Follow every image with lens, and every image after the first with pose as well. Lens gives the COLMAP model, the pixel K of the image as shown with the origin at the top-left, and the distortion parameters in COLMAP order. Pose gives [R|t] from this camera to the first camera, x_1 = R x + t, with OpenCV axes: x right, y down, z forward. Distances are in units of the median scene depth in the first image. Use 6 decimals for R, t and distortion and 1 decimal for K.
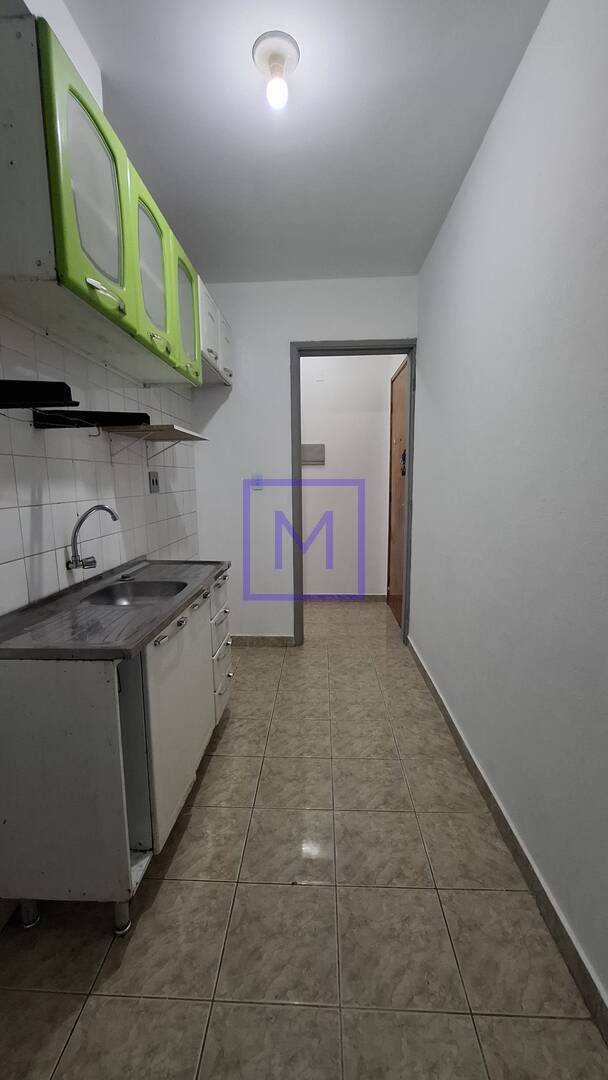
lens RADIAL K [[427.3, 0, 302.2], [0, 427.3, 544.5], [0, 0, 1]] dist [-0.008144, 0.003971]
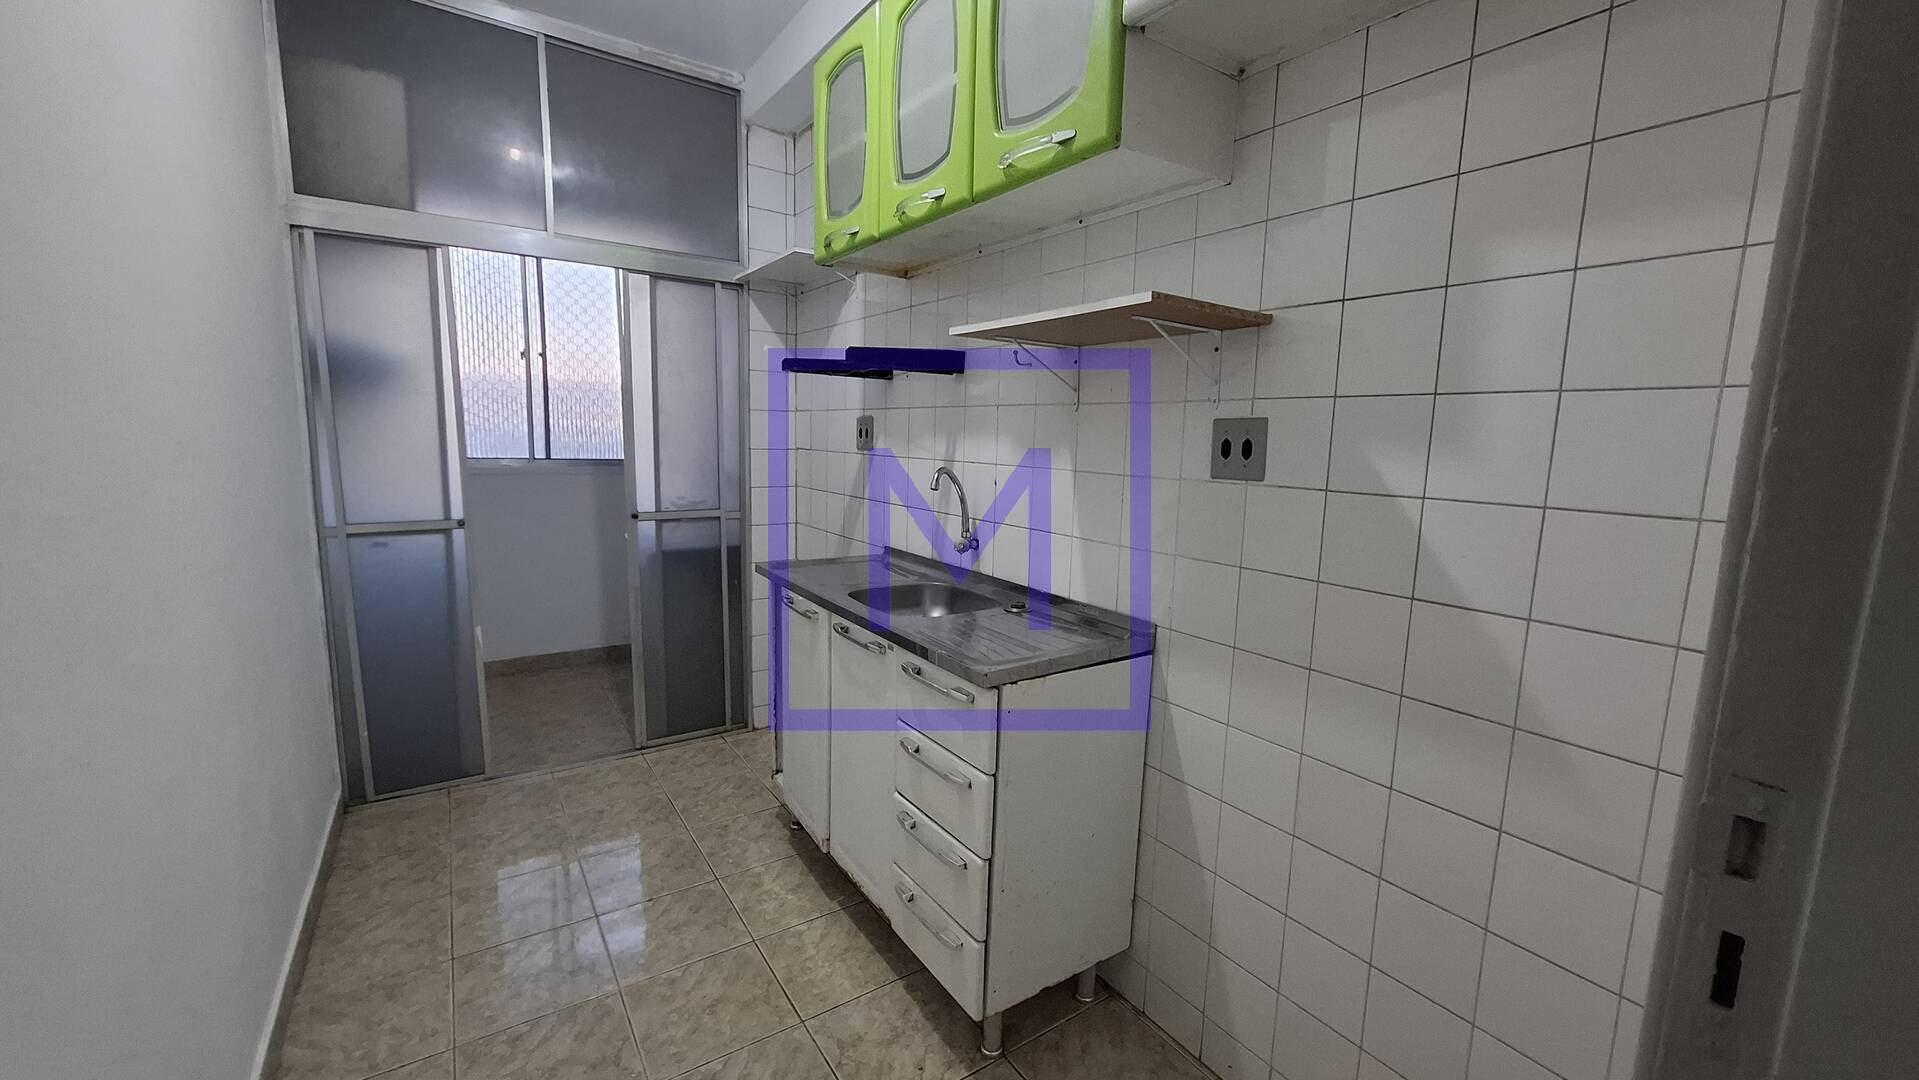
lens RADIAL K [[759.2, 0, 968.8], [0, 759.2, 541.7], [0, 0, 1]] dist [-0.008144, 0.003971]
pose [[-0.799107, 0.066970, -0.597447, 0.259039], [-0.115063, 0.958368, 0.261327, -0.282868], [0.590075, 0.277573, -0.758133, 1.829912]]
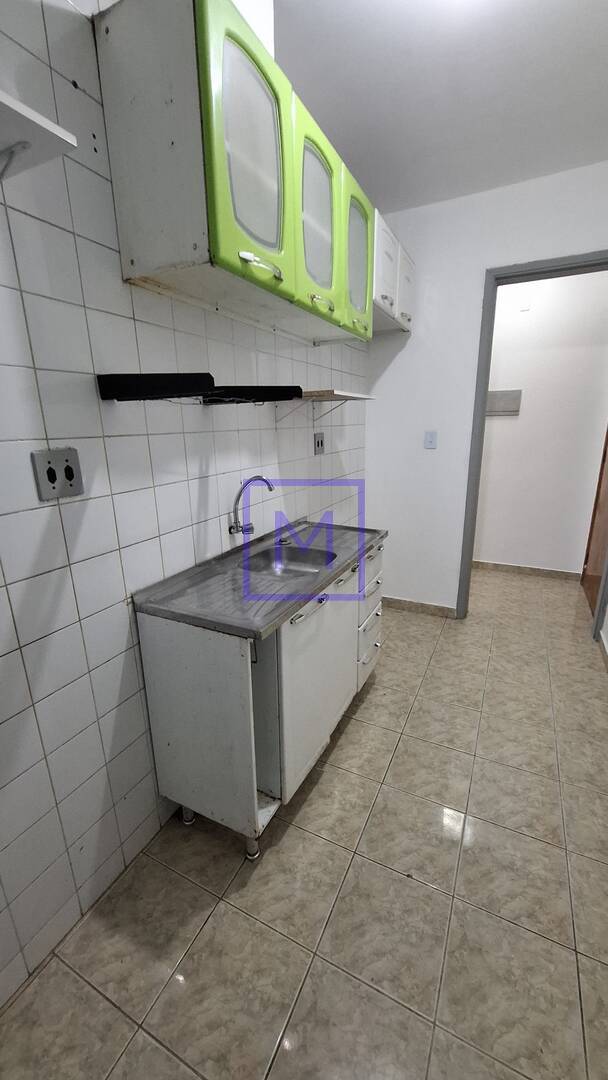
lens RADIAL K [[427.3, 0, 302.2], [0, 427.3, 544.5], [0, 0, 1]] dist [-0.008144, 0.003971]
pose [[0.913642, 0.106450, -0.392334, 0.046481], [-0.053791, 0.988277, 0.142879, -0.072864], [0.402945, -0.109436, 0.908658, 0.066789]]
